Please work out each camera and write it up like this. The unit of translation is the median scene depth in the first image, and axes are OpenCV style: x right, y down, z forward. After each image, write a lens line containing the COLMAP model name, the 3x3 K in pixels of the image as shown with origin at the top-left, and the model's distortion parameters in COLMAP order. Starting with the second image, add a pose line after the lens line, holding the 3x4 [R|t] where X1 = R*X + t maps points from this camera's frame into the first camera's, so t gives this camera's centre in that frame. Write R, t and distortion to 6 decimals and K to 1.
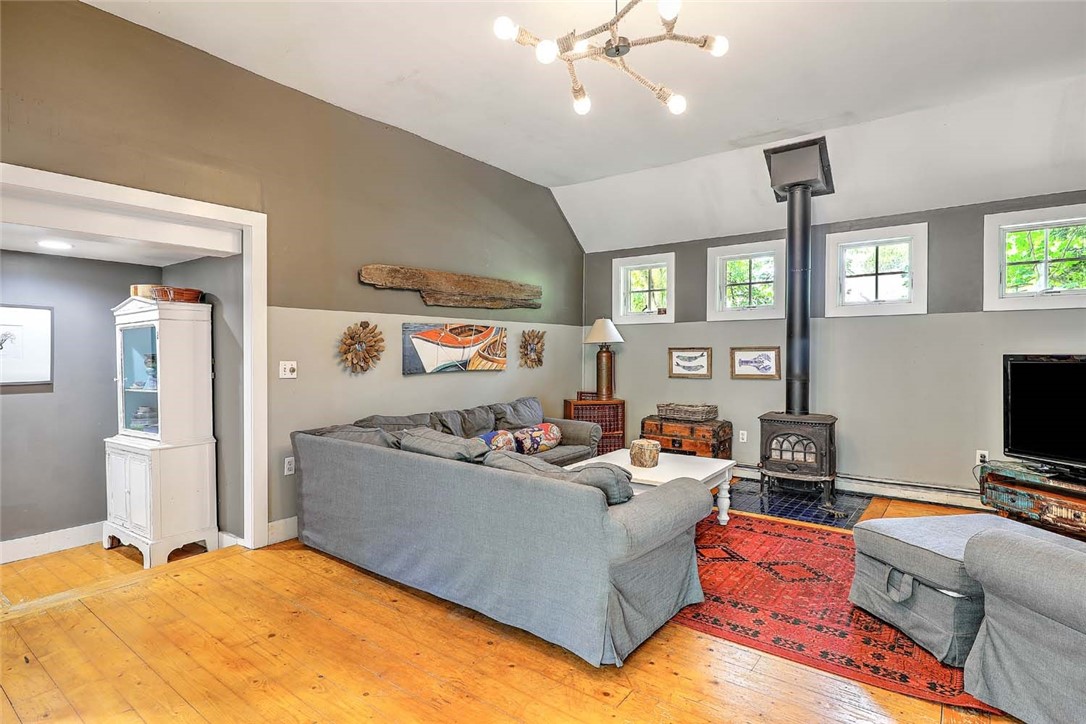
lens RADIAL K [[556.3, 0, 533.0], [0, 556.3, 356.0], [0, 0, 1]] dist [0.008909, -0.001051]
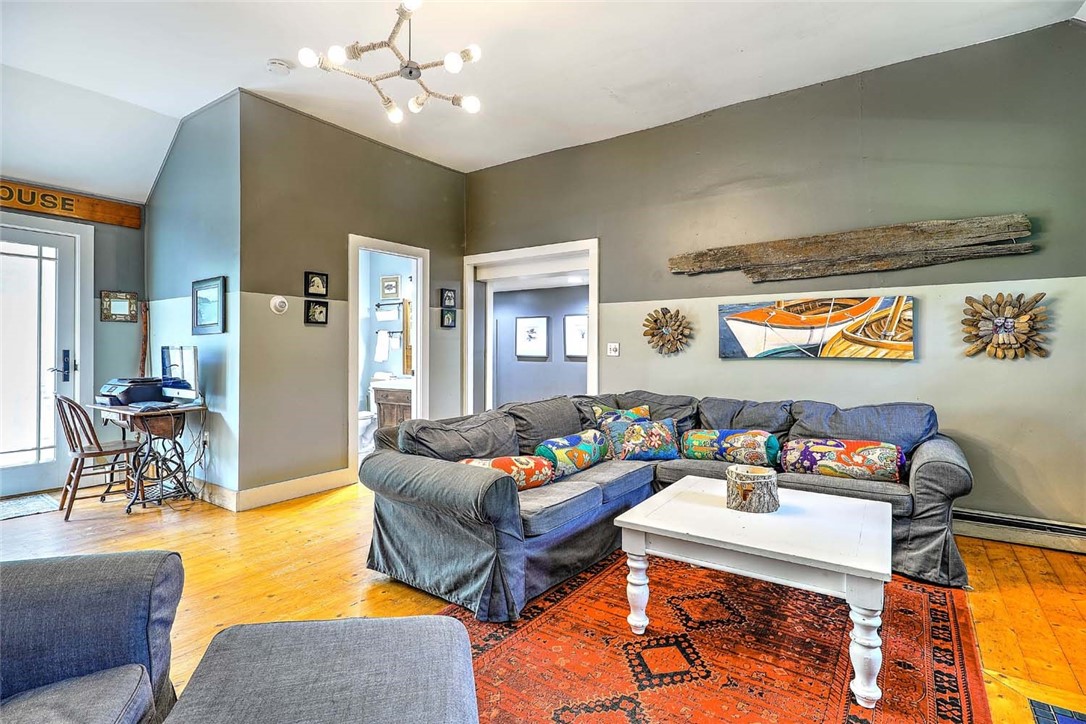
lens RADIAL K [[511.4, 0, 535.5], [0, 511.4, 358.5], [0, 0, 1]] dist [-0.002161, -0.000734]
pose [[0.044343, 0.026862, -0.998655, 0.594597], [-0.006315, 0.999626, 0.026608, 0.011268], [0.998996, 0.005127, 0.044496, 0.578768]]
